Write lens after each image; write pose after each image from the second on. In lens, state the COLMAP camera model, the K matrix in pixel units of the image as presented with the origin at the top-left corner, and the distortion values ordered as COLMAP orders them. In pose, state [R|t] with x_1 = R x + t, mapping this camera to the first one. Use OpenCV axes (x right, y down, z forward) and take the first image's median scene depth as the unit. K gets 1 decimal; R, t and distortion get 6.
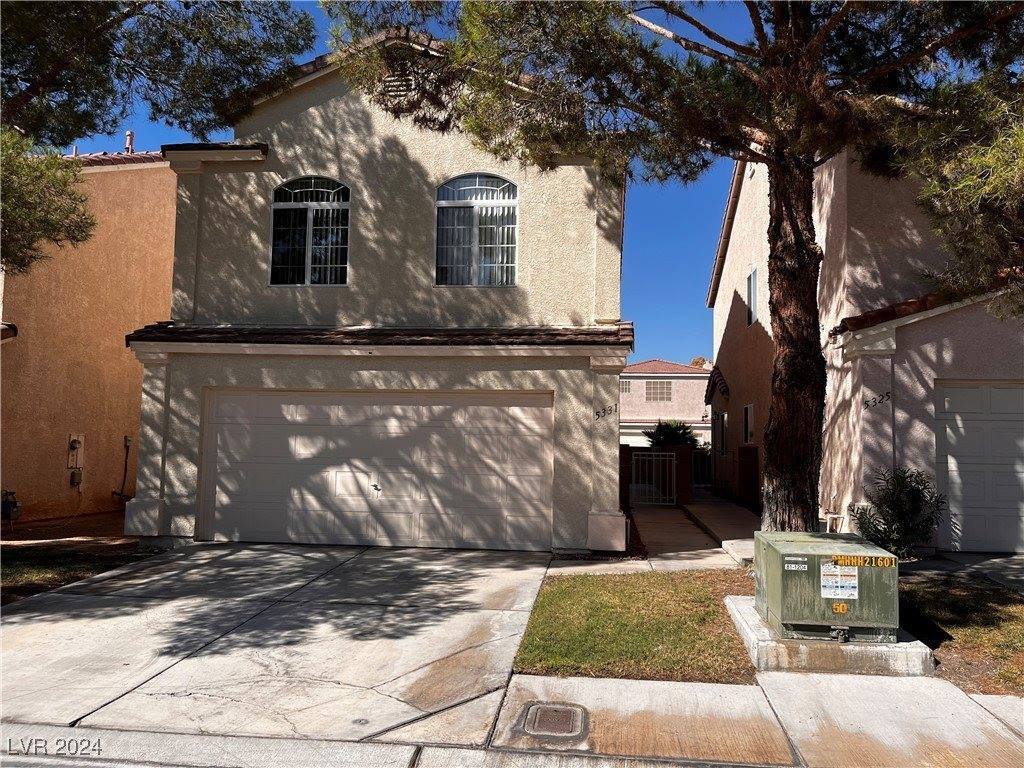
lens RADIAL K [[777.2, 0, 510.1], [0, 777.2, 380.6], [0, 0, 1]] dist [0.057683, -0.063283]
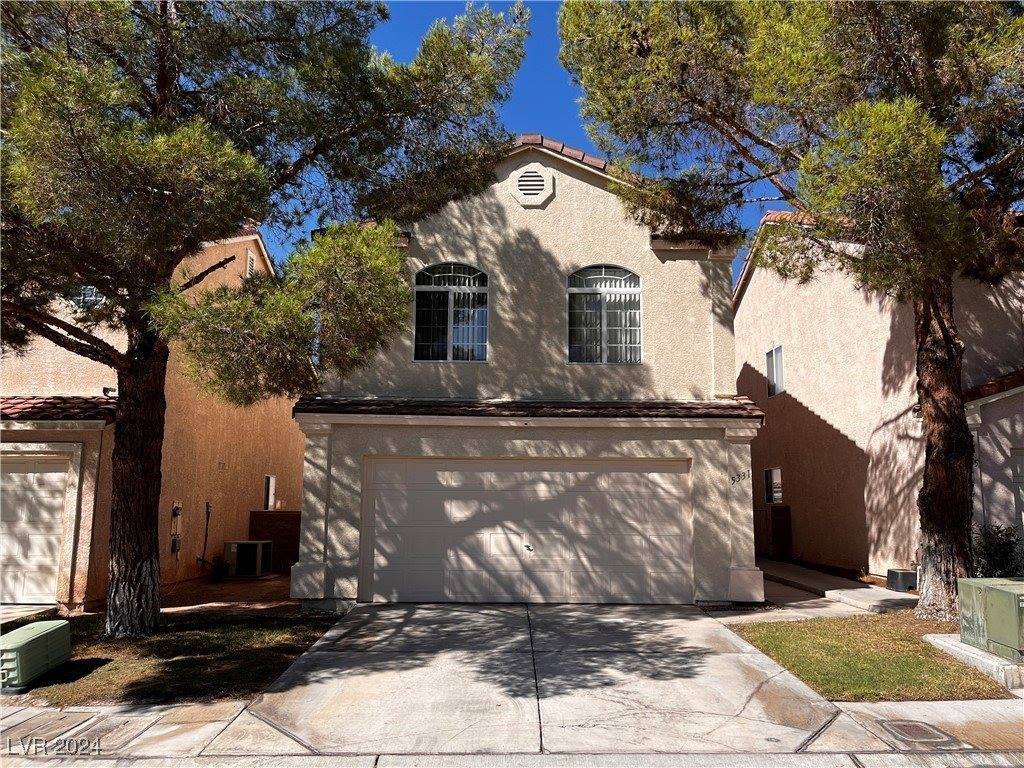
lens RADIAL K [[777.2, 0, 513.2], [0, 777.2, 380.4], [0, 0, 1]] dist [0.057683, -0.063283]
pose [[0.991983, 0.008616, 0.126077, -0.327585], [0.001042, 0.997082, -0.076335, -0.012436], [-0.126367, 0.075854, 0.989079, -0.089459]]
